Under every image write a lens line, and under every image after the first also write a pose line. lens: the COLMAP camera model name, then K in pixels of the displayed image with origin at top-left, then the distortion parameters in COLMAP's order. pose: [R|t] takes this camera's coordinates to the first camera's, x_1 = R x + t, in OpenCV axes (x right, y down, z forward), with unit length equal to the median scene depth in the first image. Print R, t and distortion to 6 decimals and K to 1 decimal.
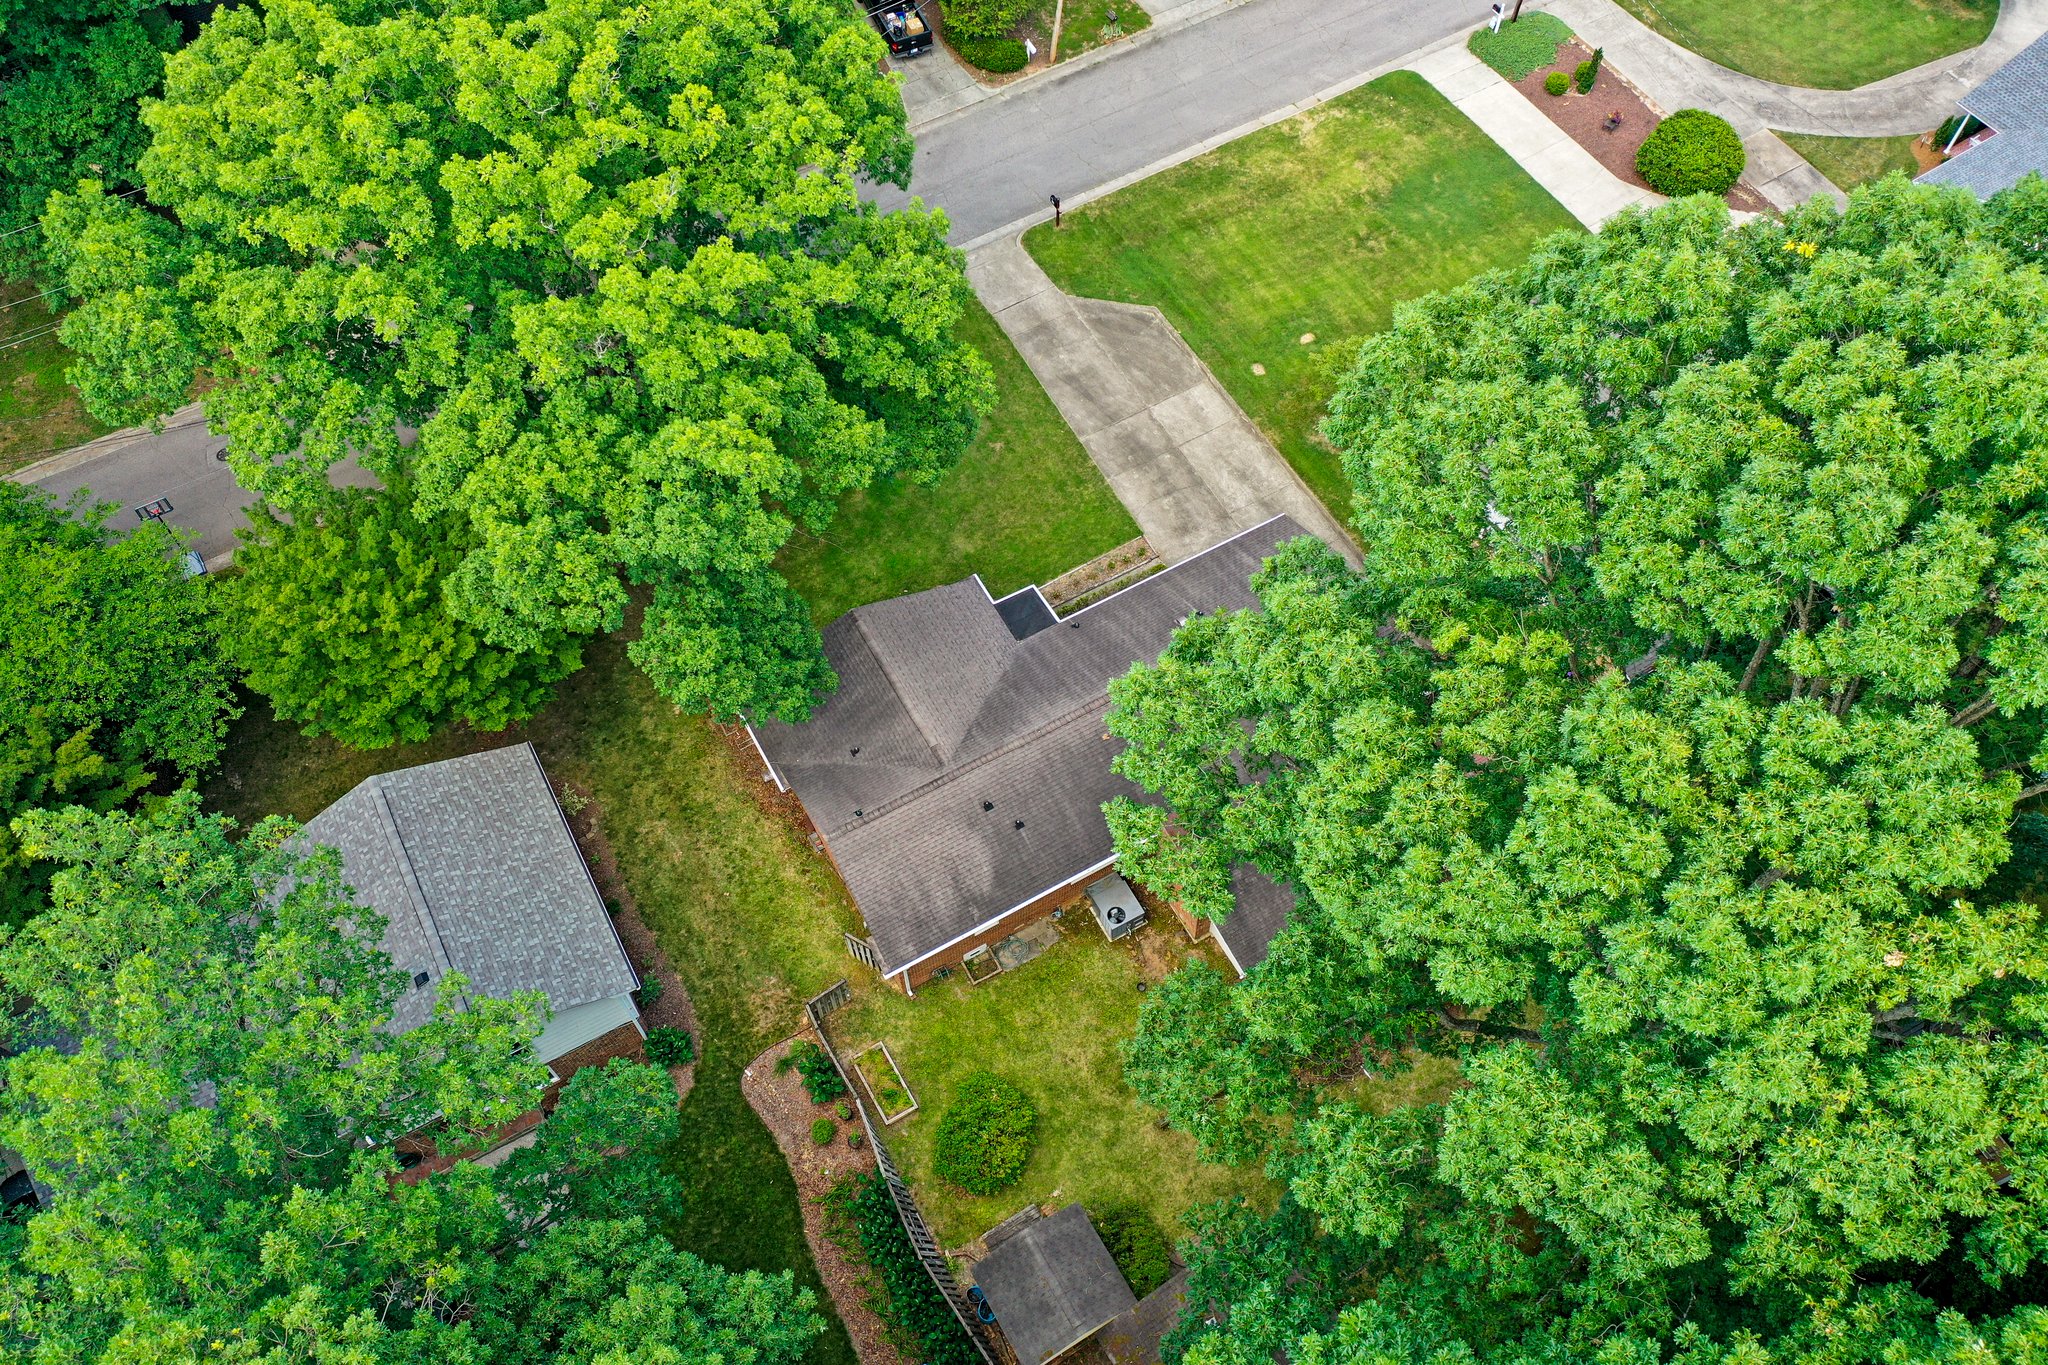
lens RADIAL K [[1627.5, 0, 1024.0], [0, 1627.5, 682.5], [0, 0, 1]] dist [0.017388, -0.002872]
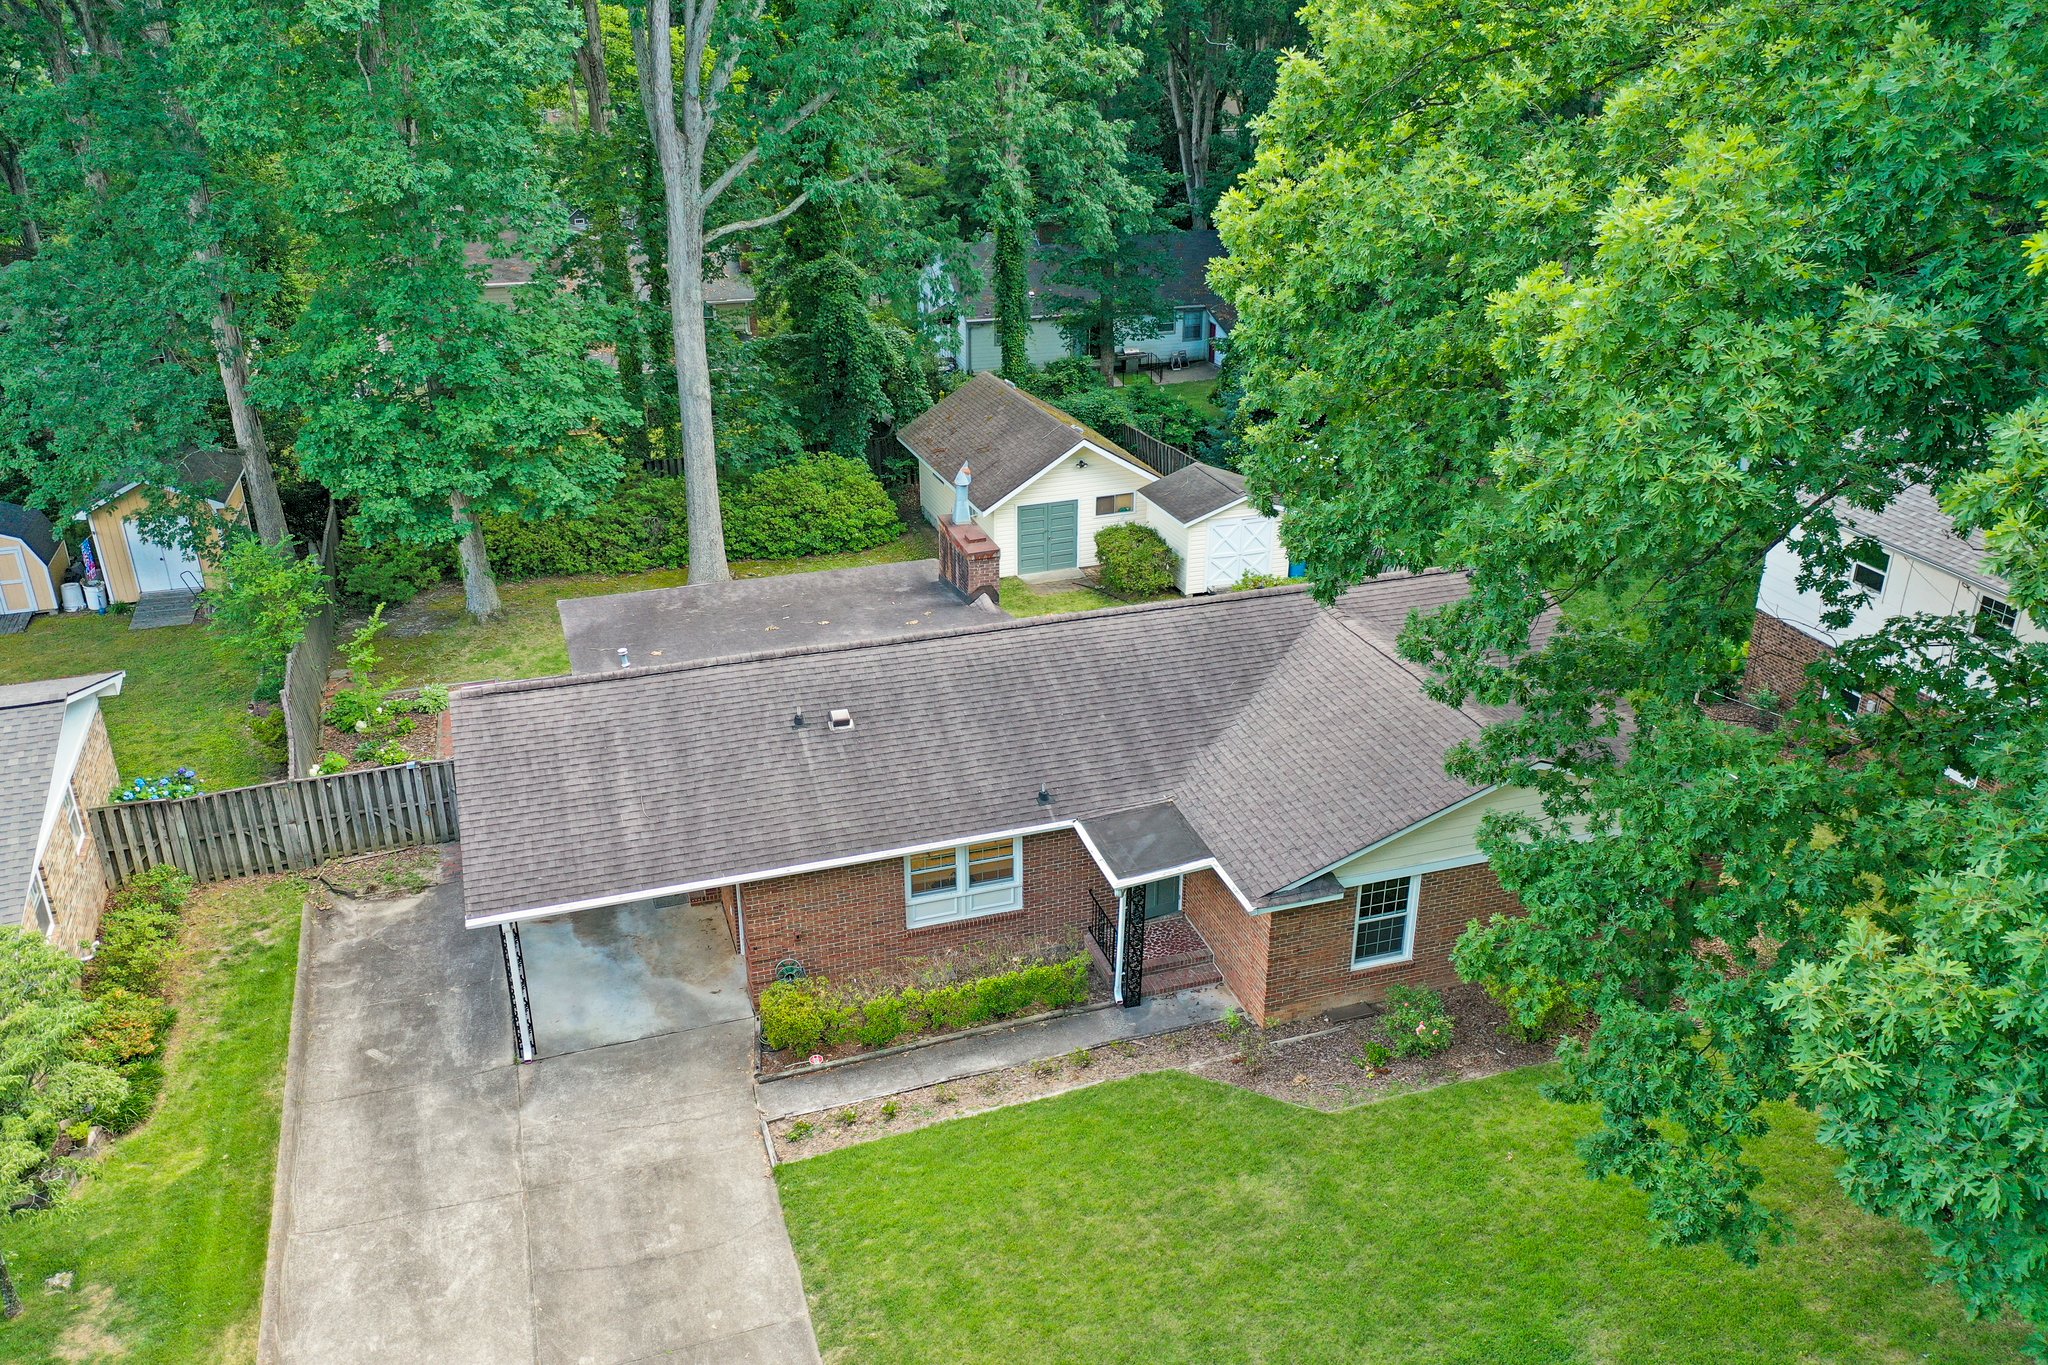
lens RADIAL K [[1627.5, 0, 1024.0], [0, 1627.5, 682.5], [0, 0, 1]] dist [0.017388, -0.002872]
pose [[-0.979934, -0.072619, 0.185621, -0.049811], [0.176934, 0.111879, 0.977843, -0.526693], [-0.091777, 0.991065, -0.096785, 1.064267]]
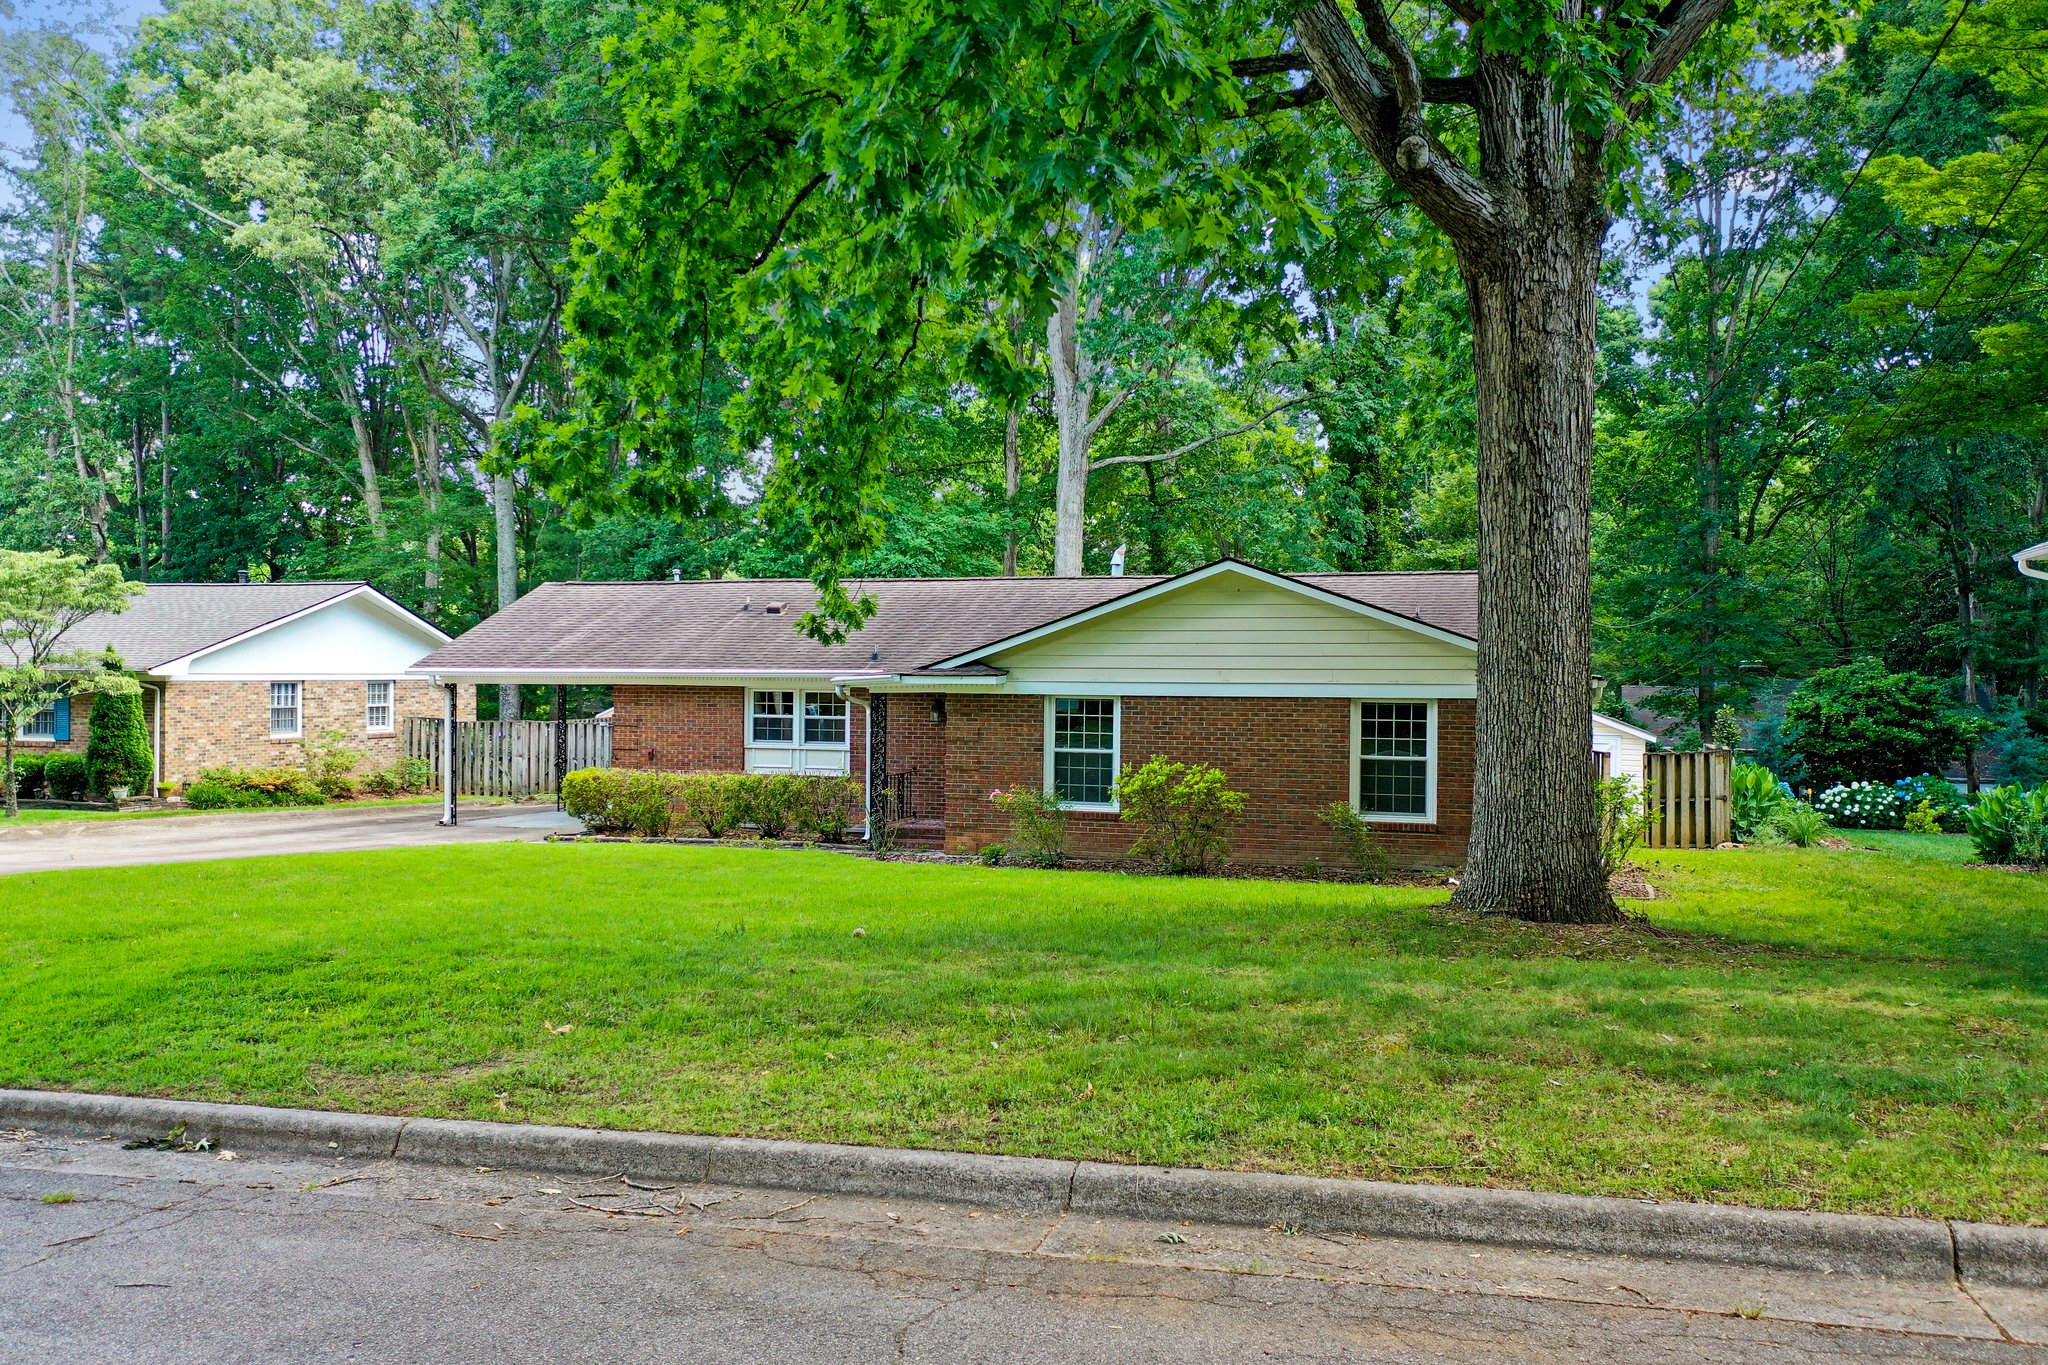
lens RADIAL K [[1627.5, 0, 1024.0], [0, 1627.5, 682.5], [0, 0, 1]] dist [0.017388, -0.002872]
pose [[-0.673495, -0.001919, 0.739189, -0.377436], [0.637862, 0.503832, 0.582481, -0.301320], [-0.373545, 0.863799, -0.338105, 1.213009]]
